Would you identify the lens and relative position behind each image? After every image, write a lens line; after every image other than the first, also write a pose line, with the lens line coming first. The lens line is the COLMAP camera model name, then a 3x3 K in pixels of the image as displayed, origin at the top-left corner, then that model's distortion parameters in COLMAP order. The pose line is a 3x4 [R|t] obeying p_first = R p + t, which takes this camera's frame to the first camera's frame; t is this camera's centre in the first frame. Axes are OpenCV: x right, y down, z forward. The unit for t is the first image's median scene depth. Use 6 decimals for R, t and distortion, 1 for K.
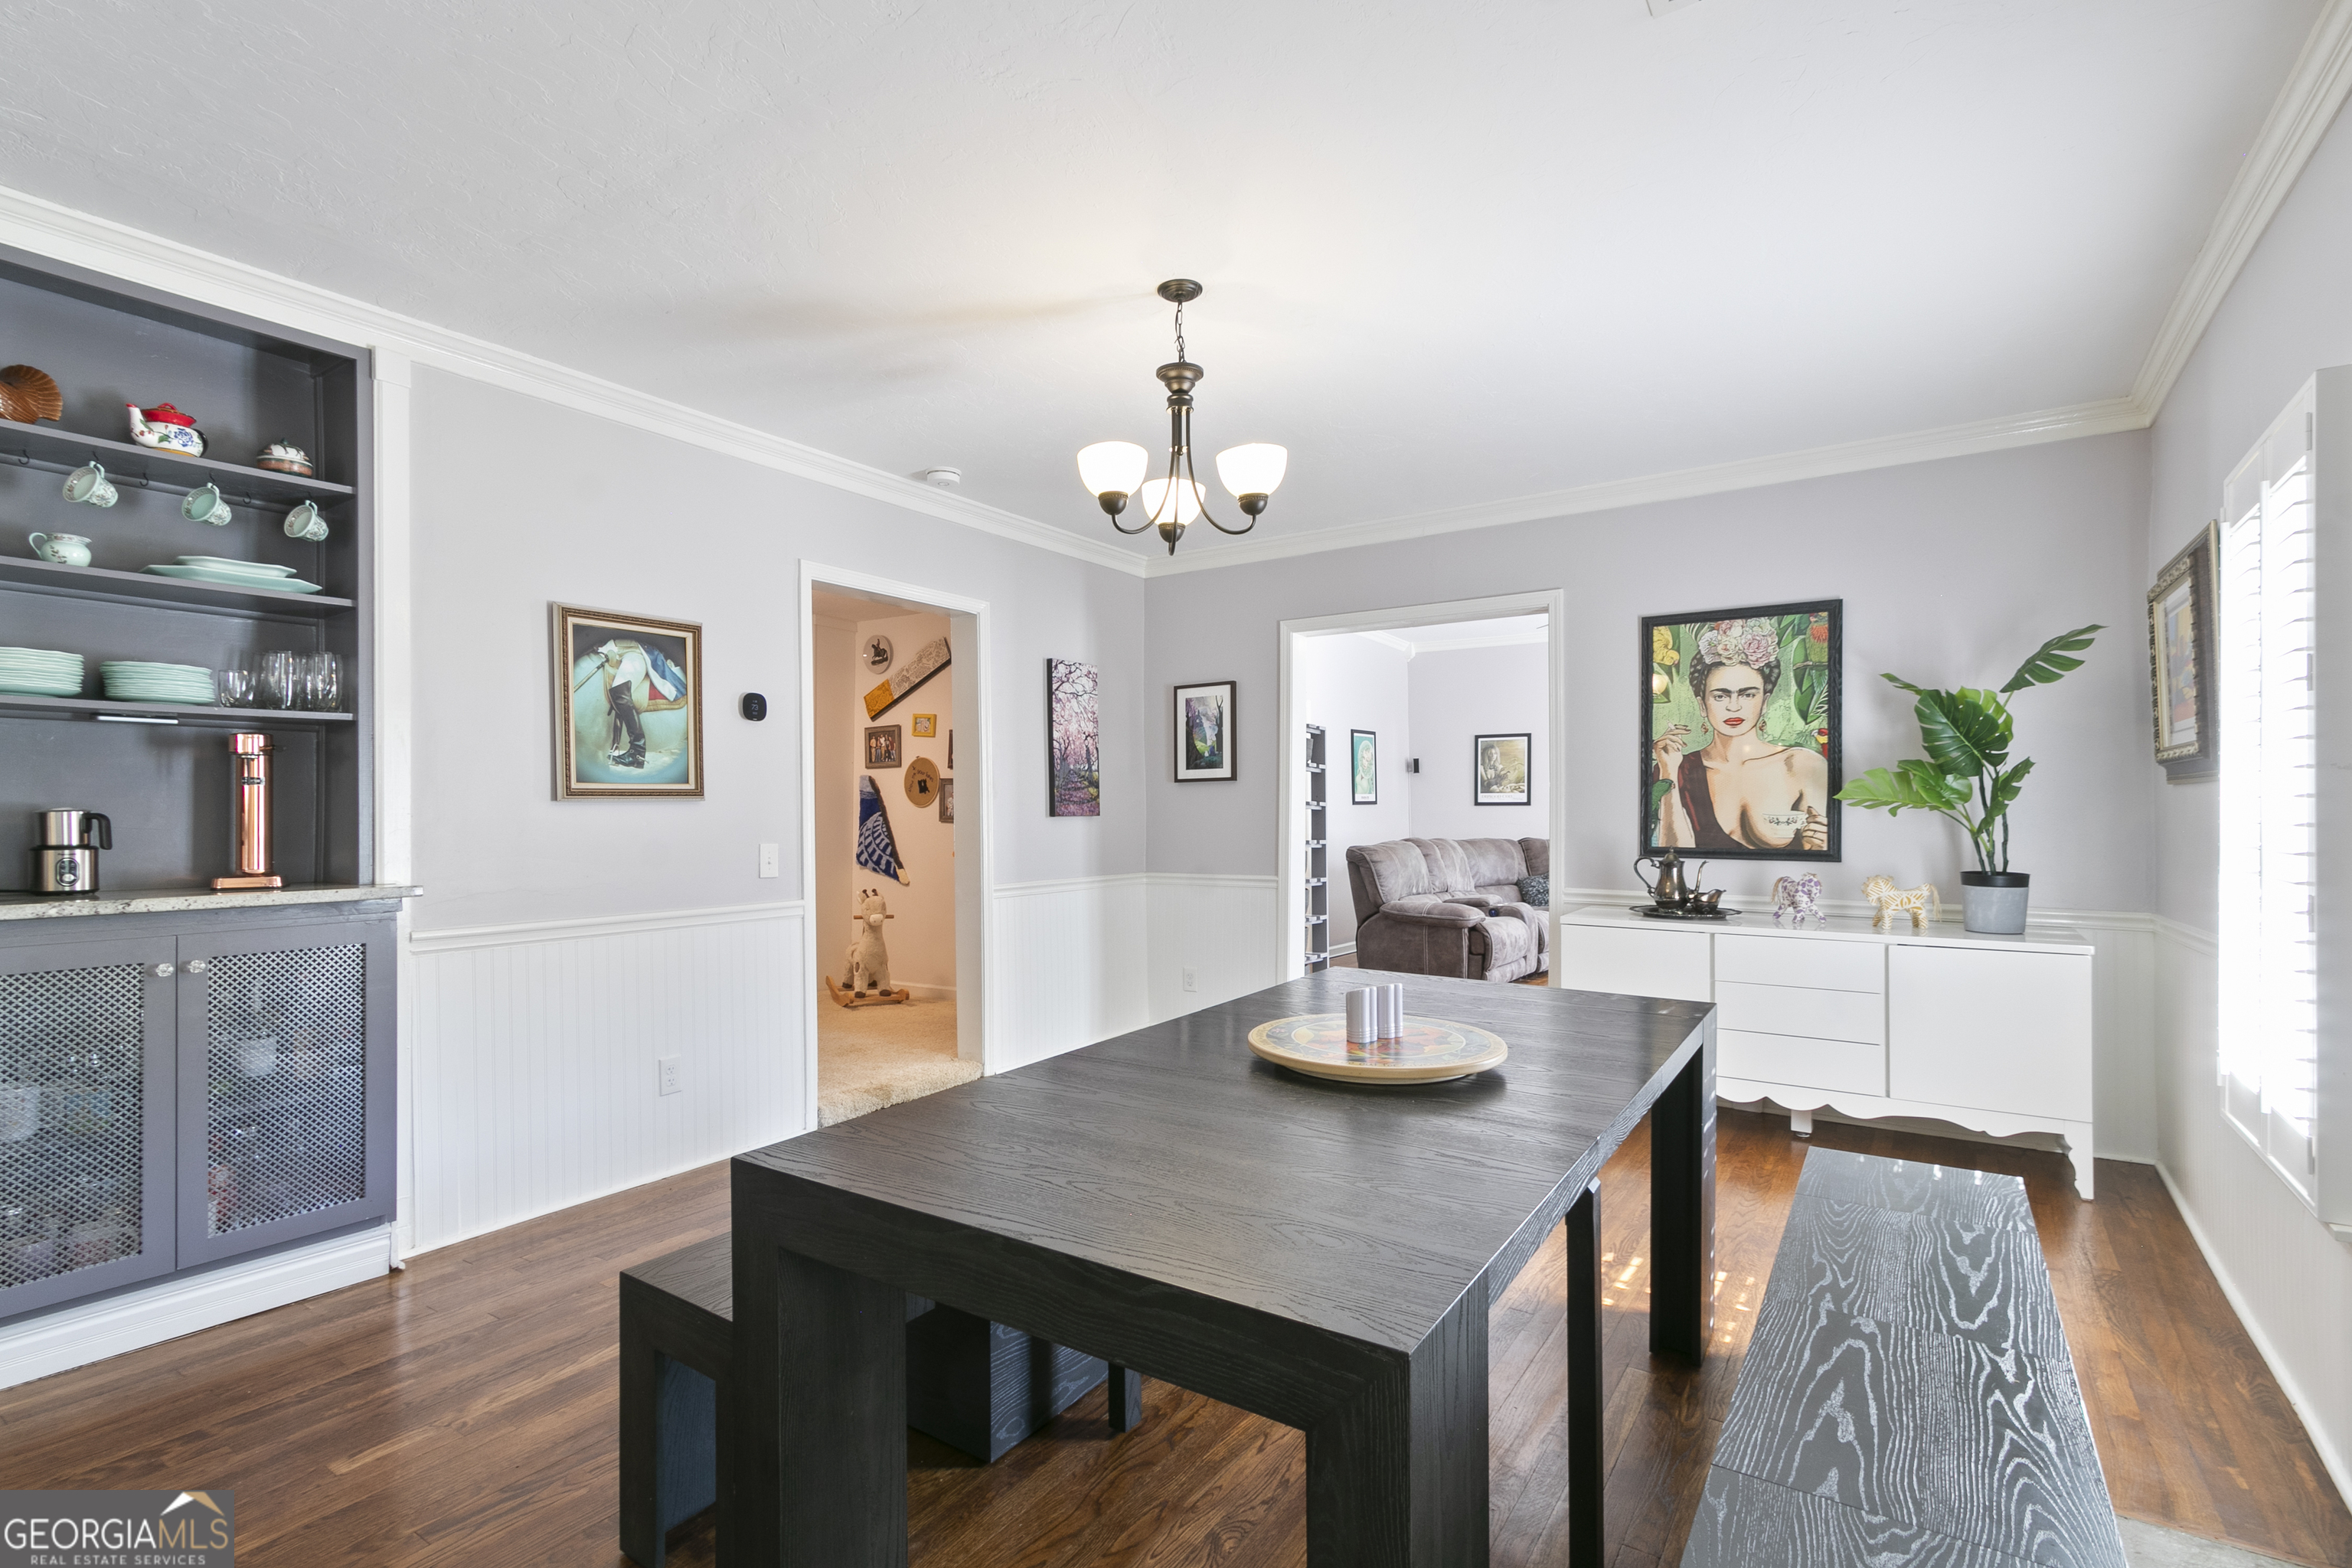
lens RADIAL K [[1068.8, 0, 1068.3], [0, 1068.8, 806.7], [0, 0, 1]] dist [0.004992, -0.000342]
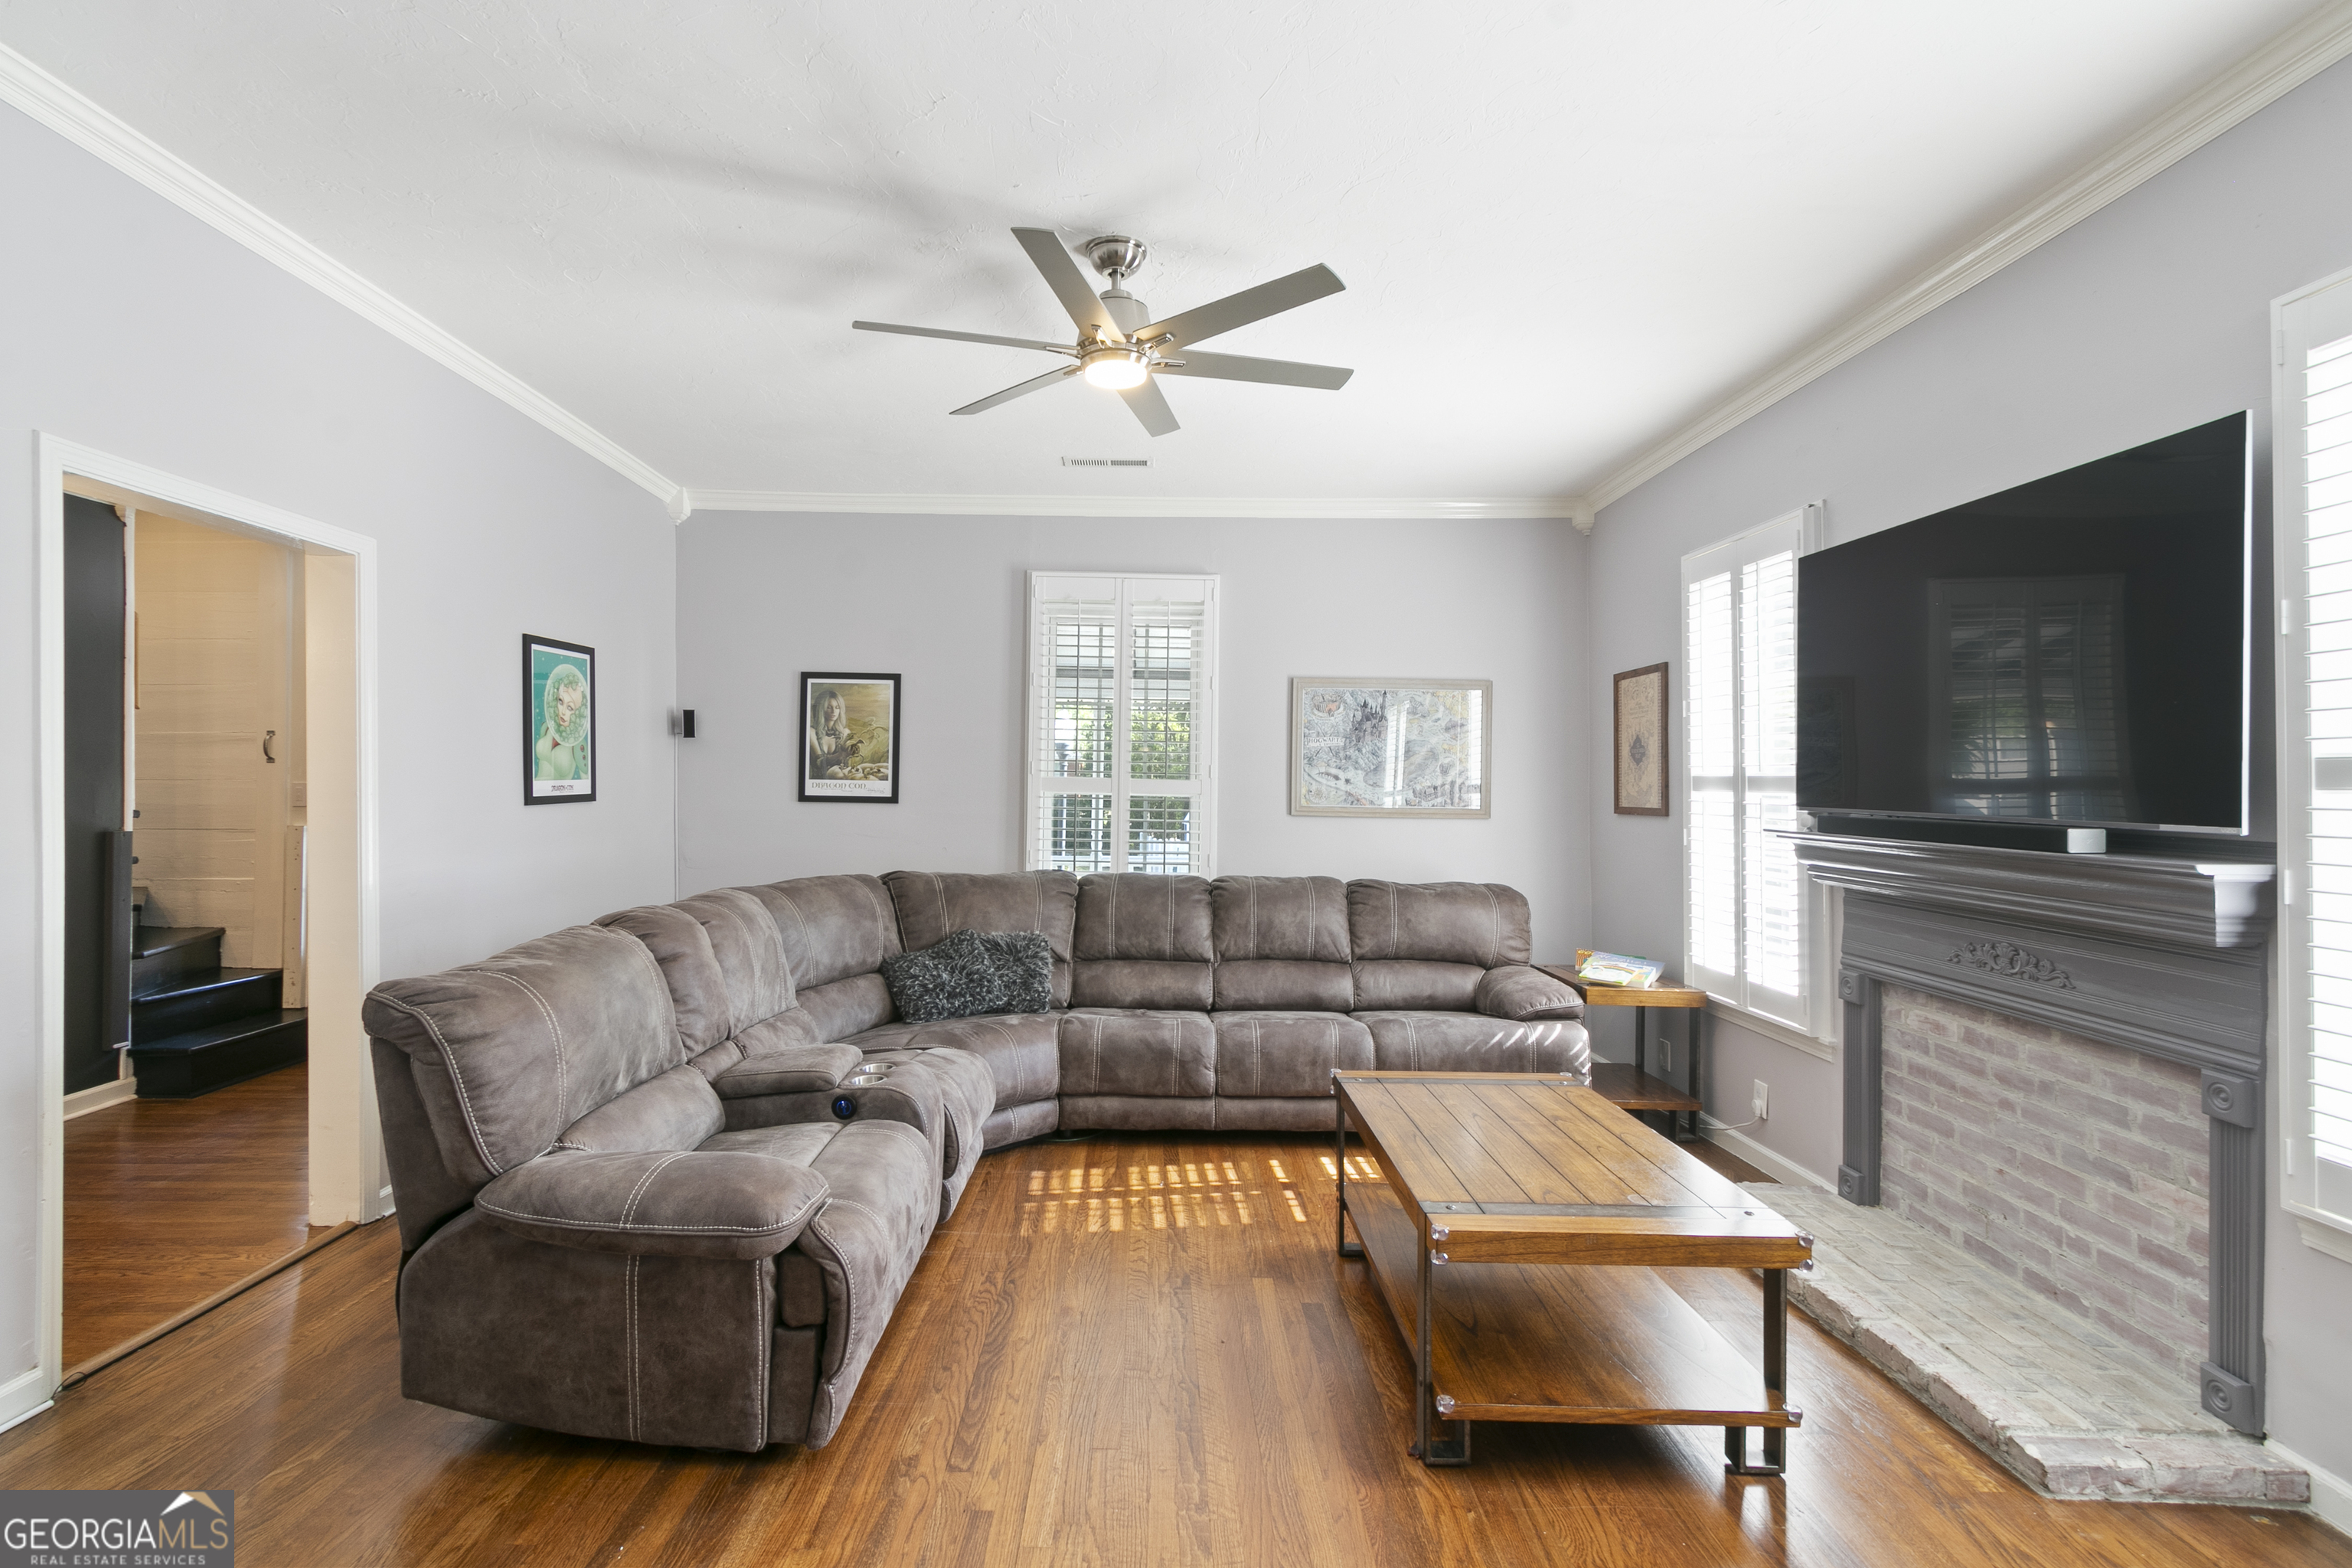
lens RADIAL K [[1068.8, 0, 1174.5], [0, 1068.8, 781.7], [0, 0, 1]] dist [0.004992, -0.000342]
pose [[0.763370, 0.008817, 0.645901, 0.184143], [-0.016119, 0.999855, 0.005403, -0.017988], [-0.645760, -0.014536, 0.763402, 0.486847]]
